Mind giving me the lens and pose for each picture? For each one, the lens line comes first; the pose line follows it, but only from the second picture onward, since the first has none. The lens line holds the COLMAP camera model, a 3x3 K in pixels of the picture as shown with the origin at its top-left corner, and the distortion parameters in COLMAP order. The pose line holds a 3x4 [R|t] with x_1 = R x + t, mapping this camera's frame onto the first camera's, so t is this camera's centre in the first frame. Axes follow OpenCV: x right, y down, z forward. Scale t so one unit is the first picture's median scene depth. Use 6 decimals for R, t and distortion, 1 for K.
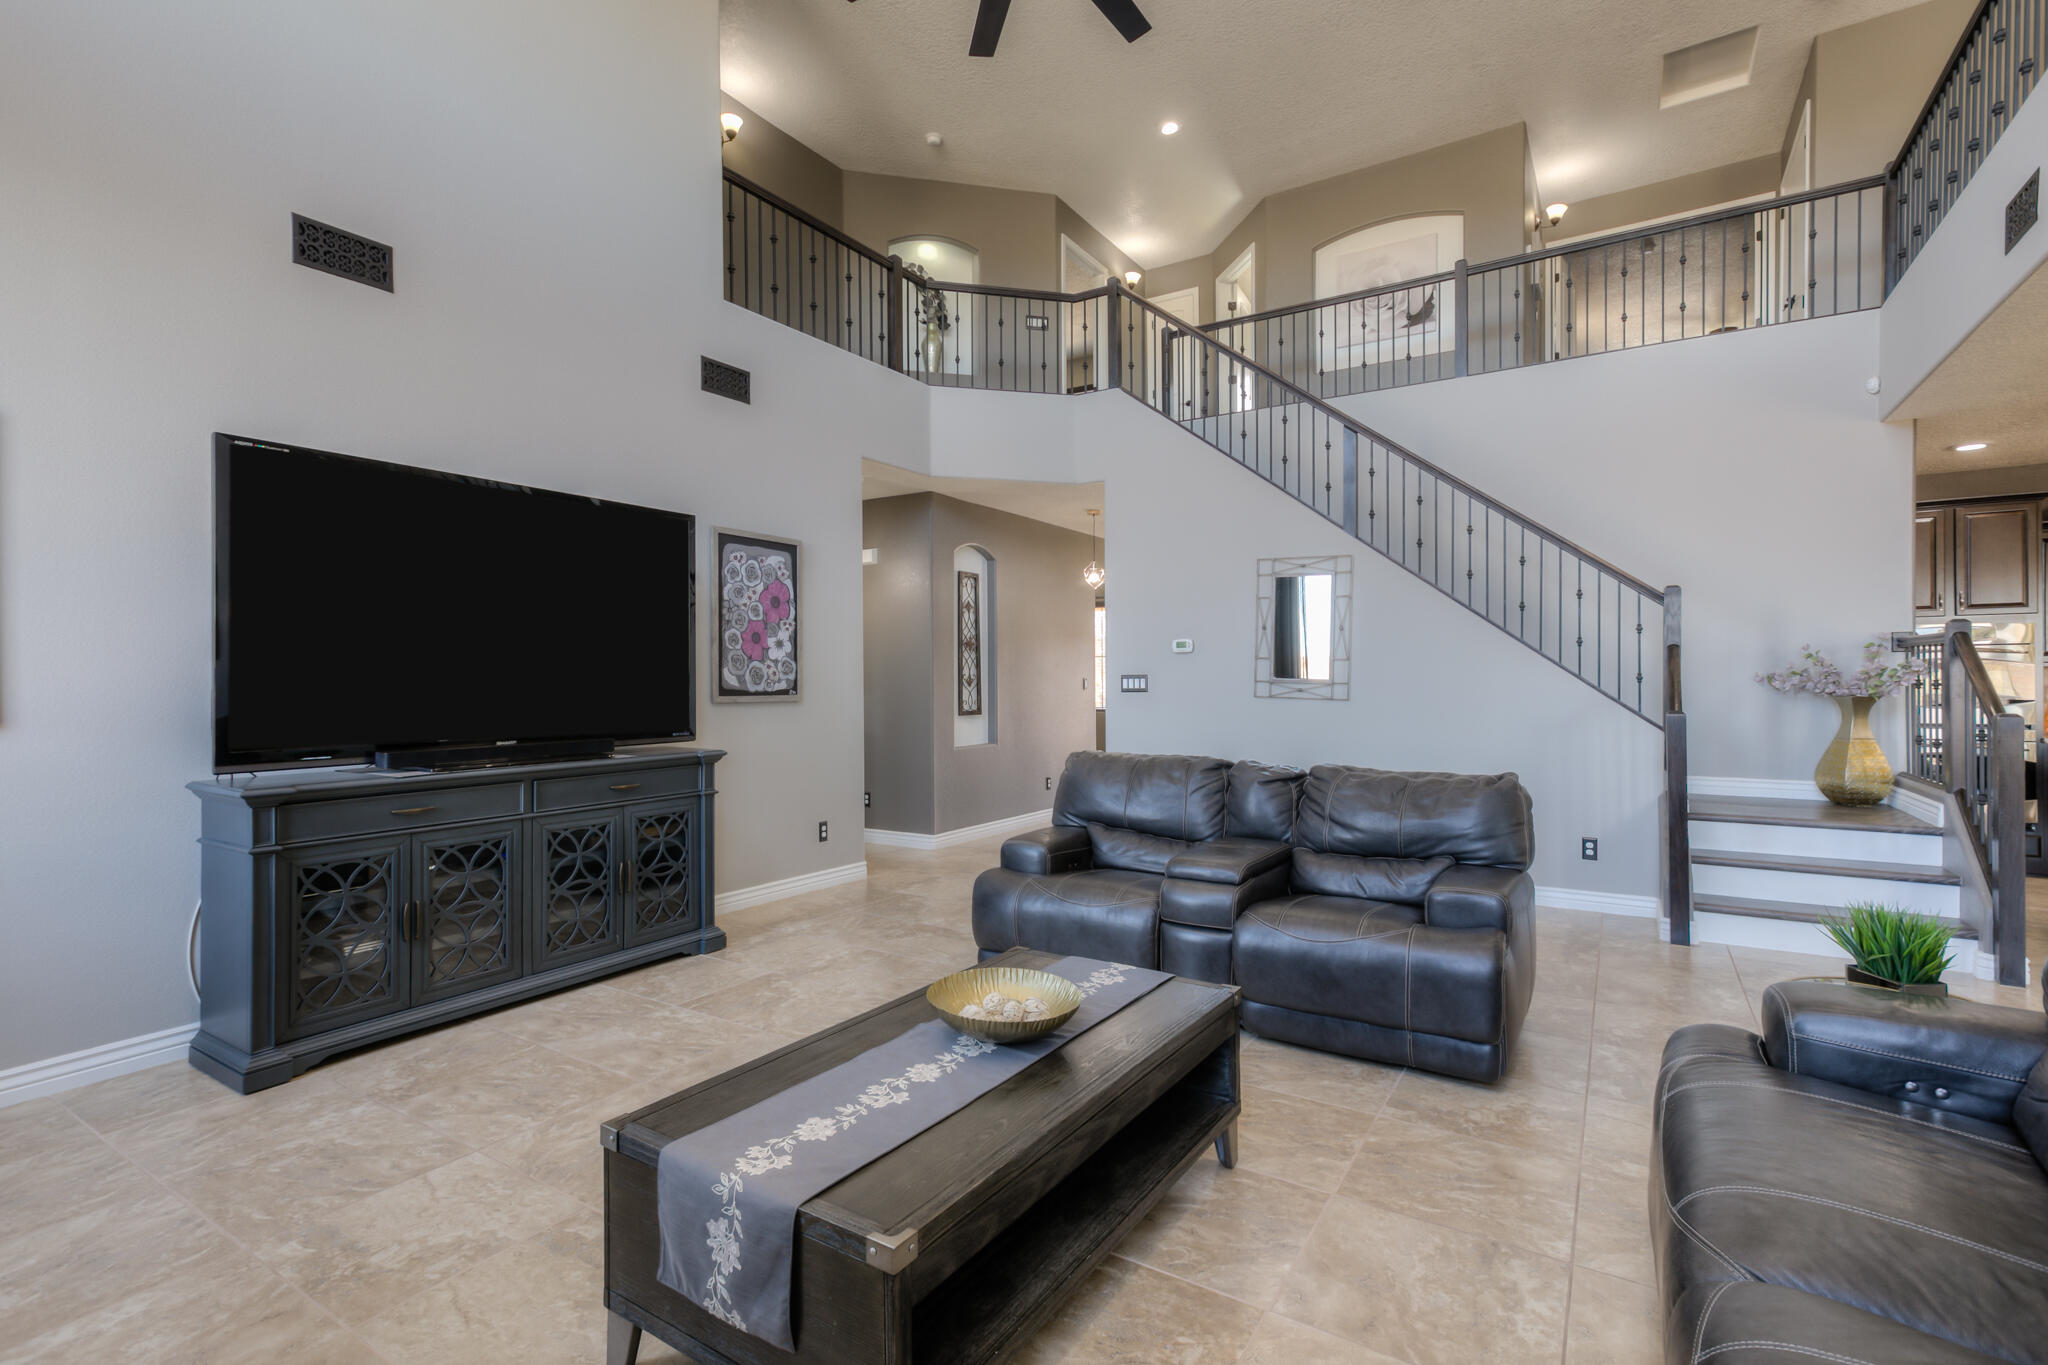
lens RADIAL K [[944.8, 0, 1024.0], [0, 944.8, 682.5], [0, 0, 1]] dist [0.008684, 0.000706]
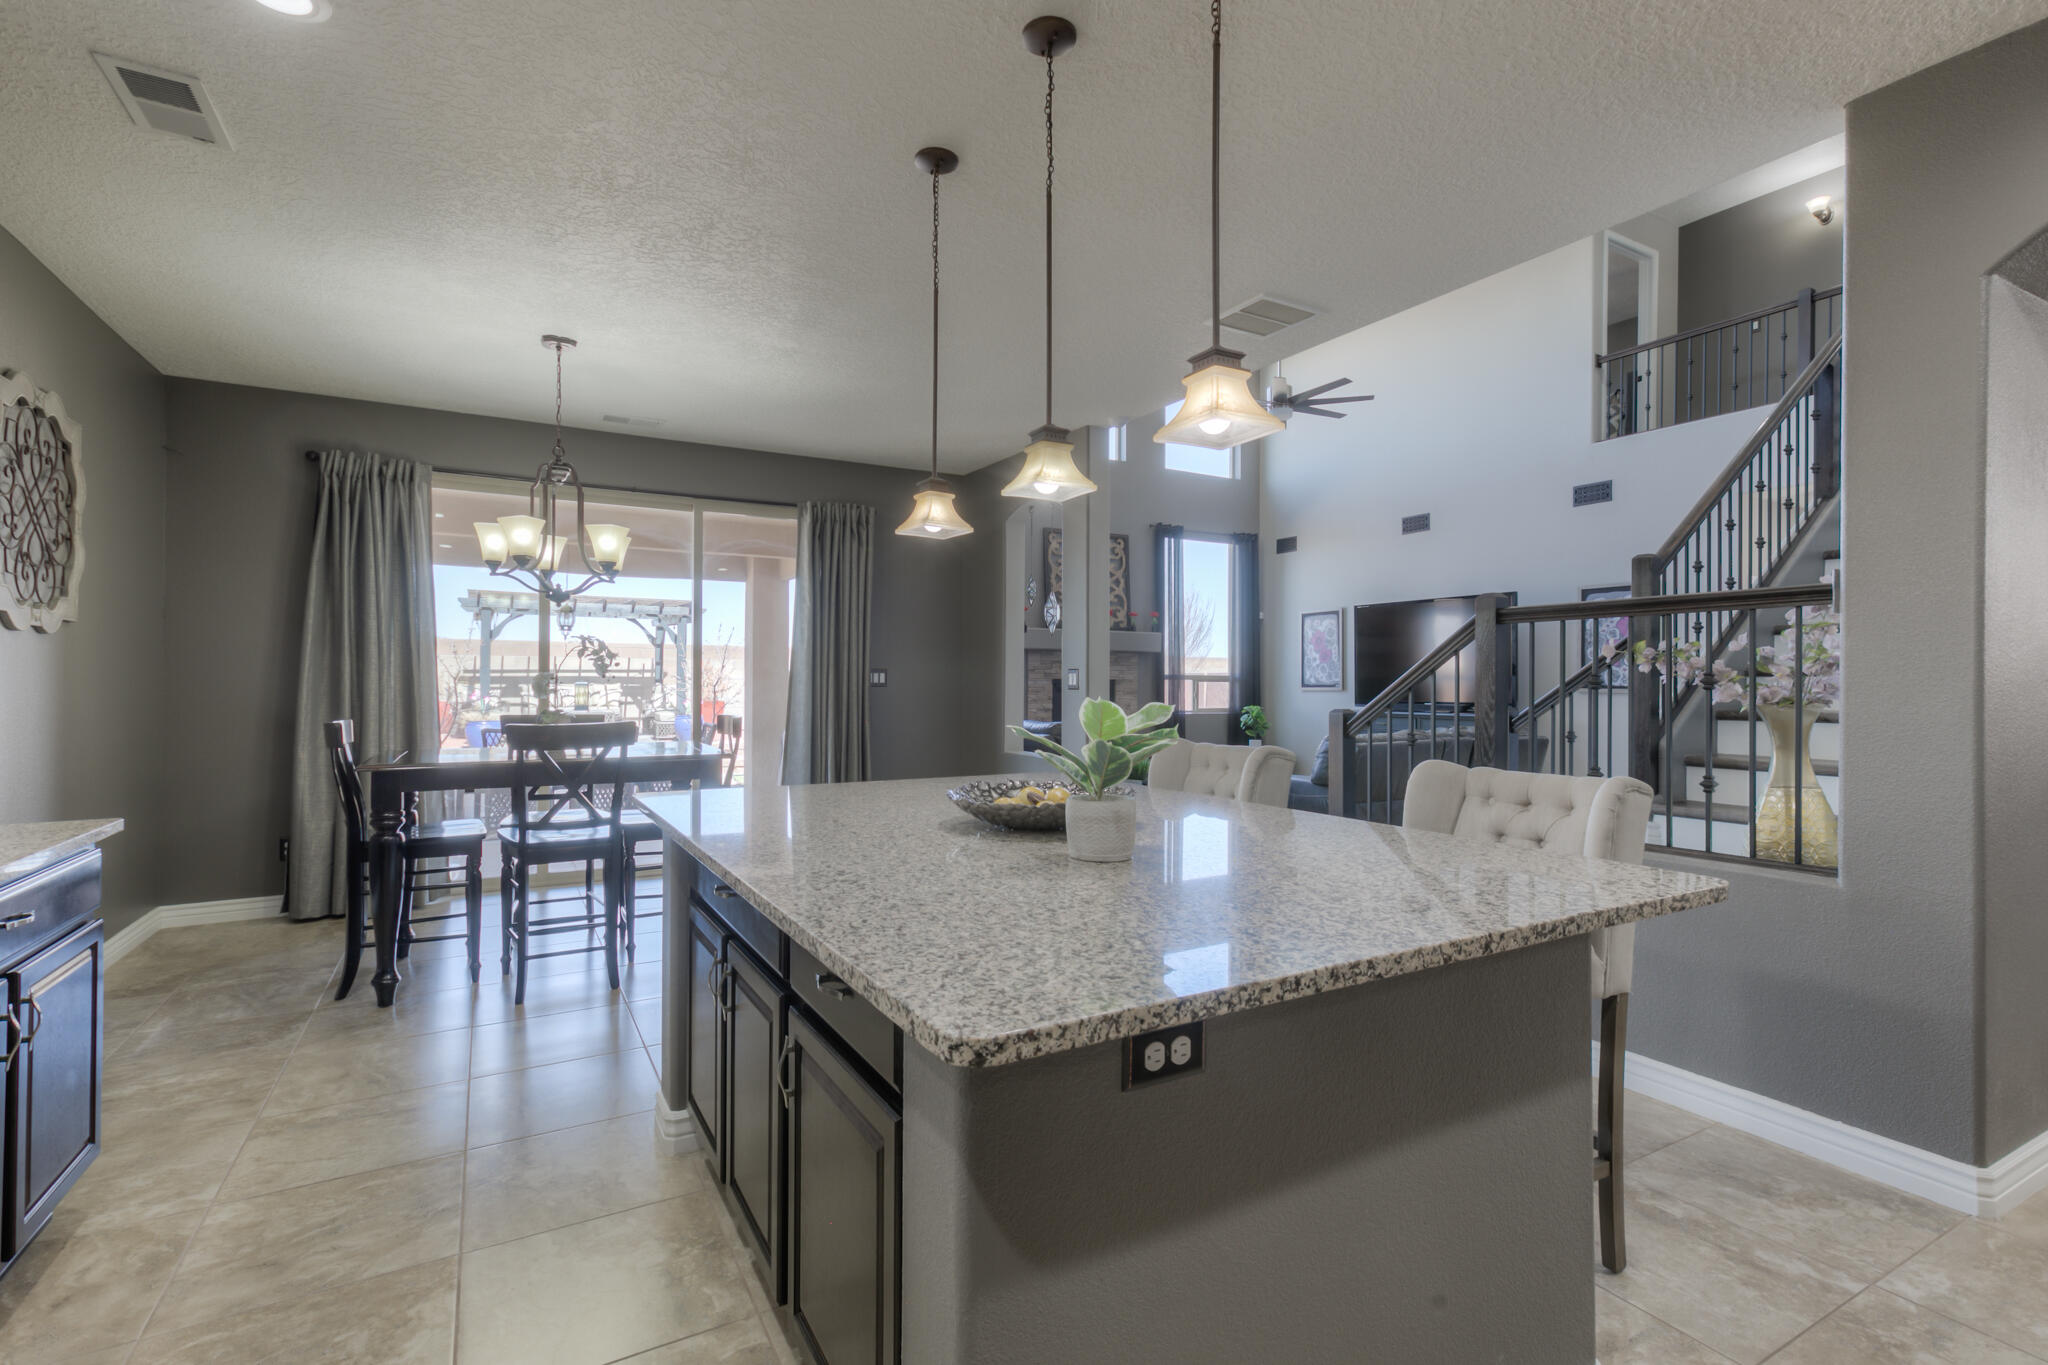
lens RADIAL K [[936.1, 0, 1024.0], [0, 936.1, 682.5], [0, 0, 1]] dist [0.007914, 0.000470]
pose [[-0.464215, 0.001314, -0.885722, 1.505440], [-0.003830, 0.999987, 0.003491, 0.002358], [0.885714, 0.005013, -0.464204, 0.853367]]
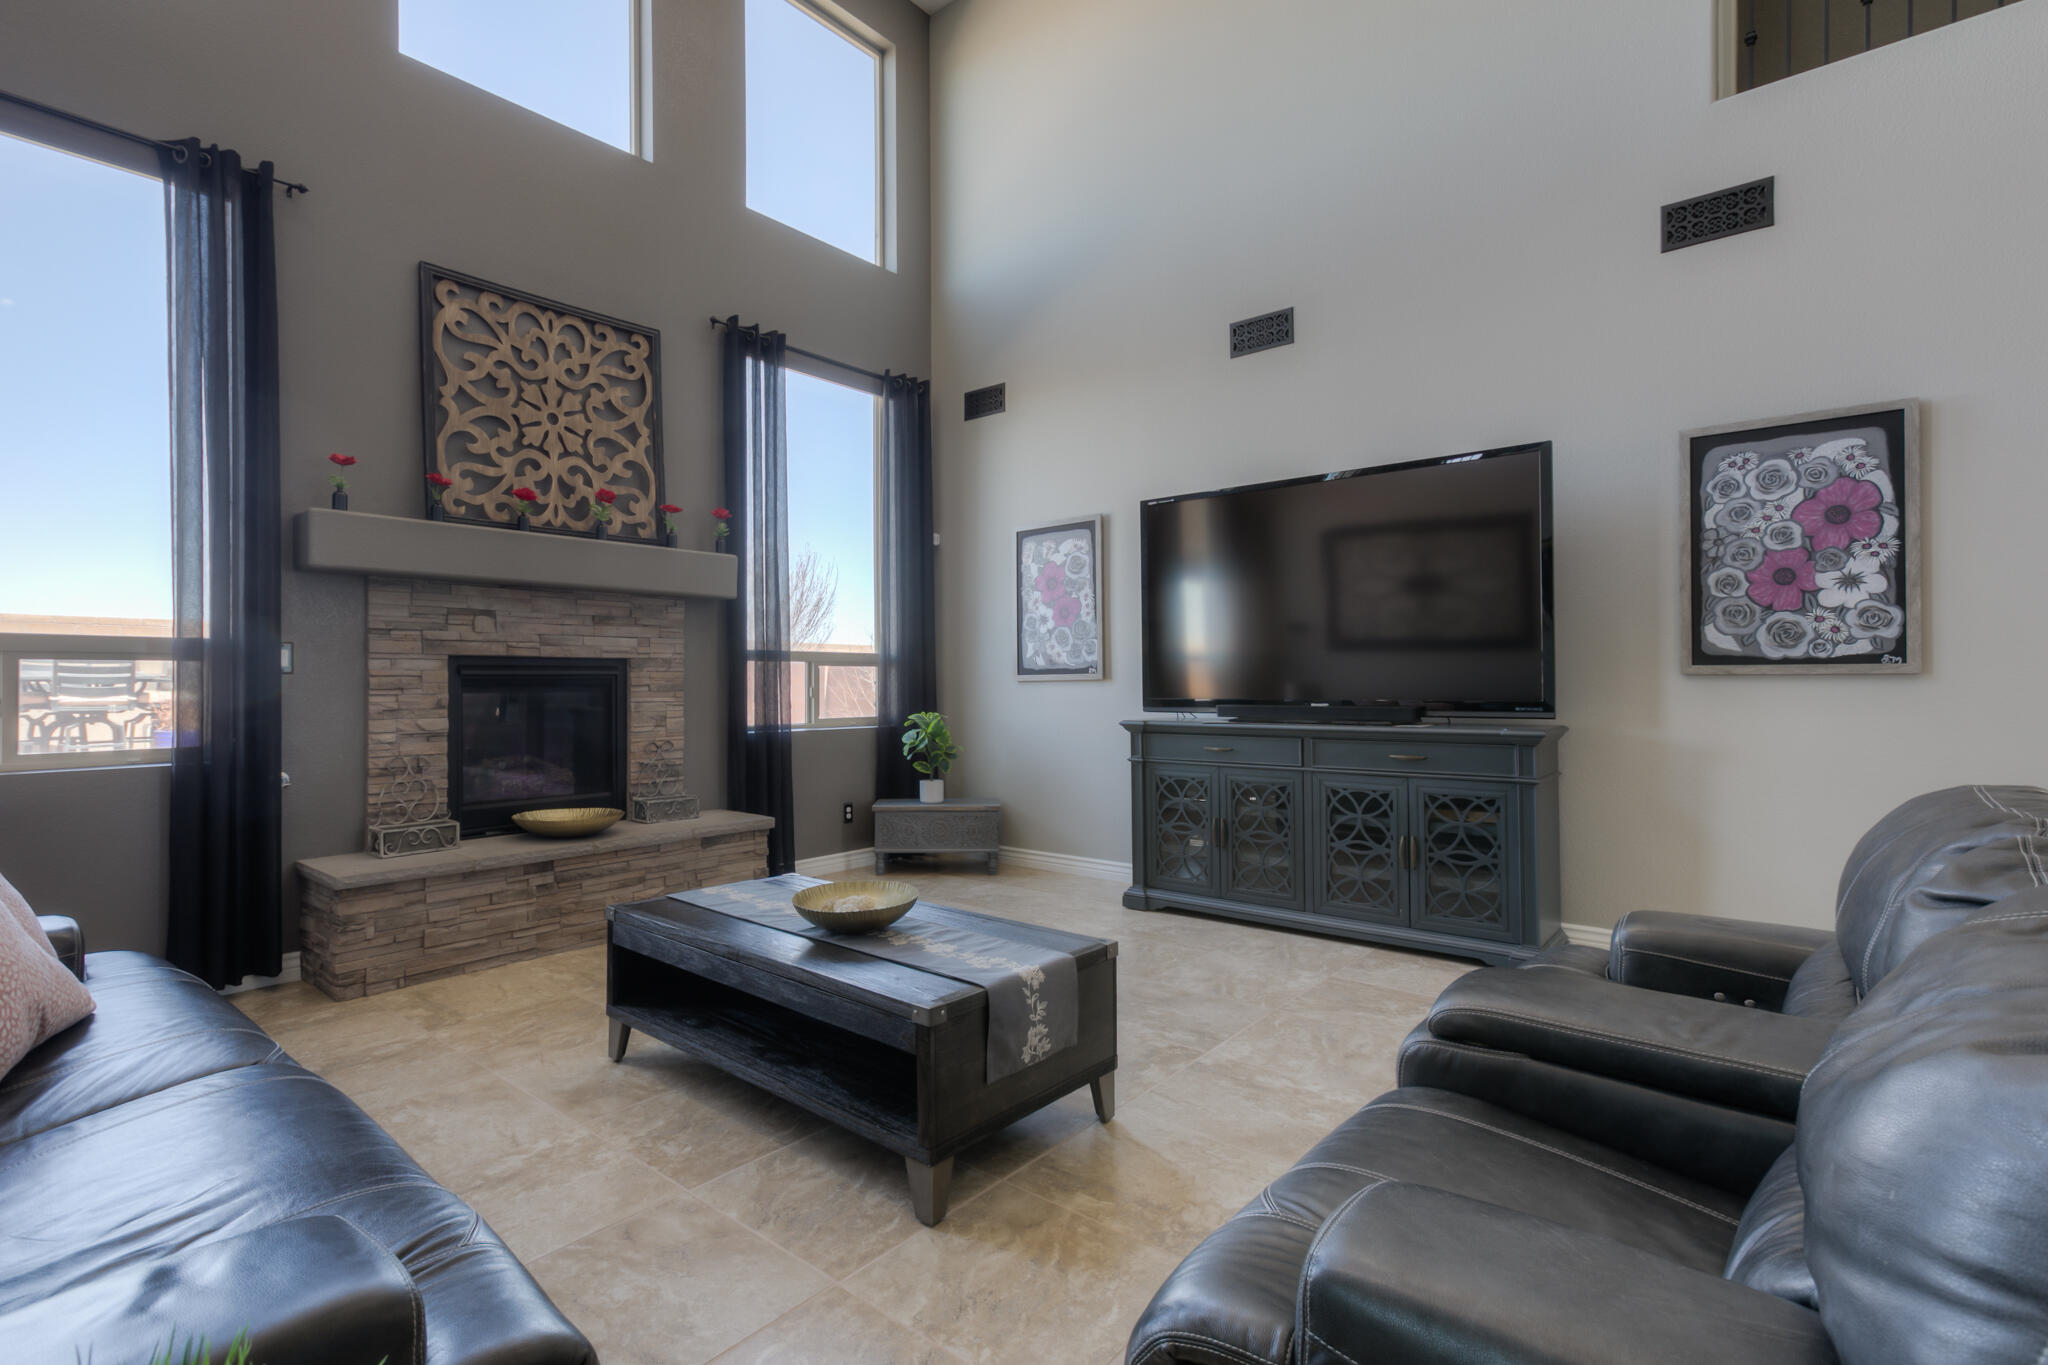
lens RADIAL K [[964.5, 0, 934.5], [0, 964.5, 668.8], [0, 0, 1]] dist [0.003618, 0.000750]
pose [[-0.174434, -0.008623, -0.984631, 0.476135], [0.003275, 0.999951, -0.009338, 0.021039], [0.984663, -0.004853, -0.174397, 0.532252]]
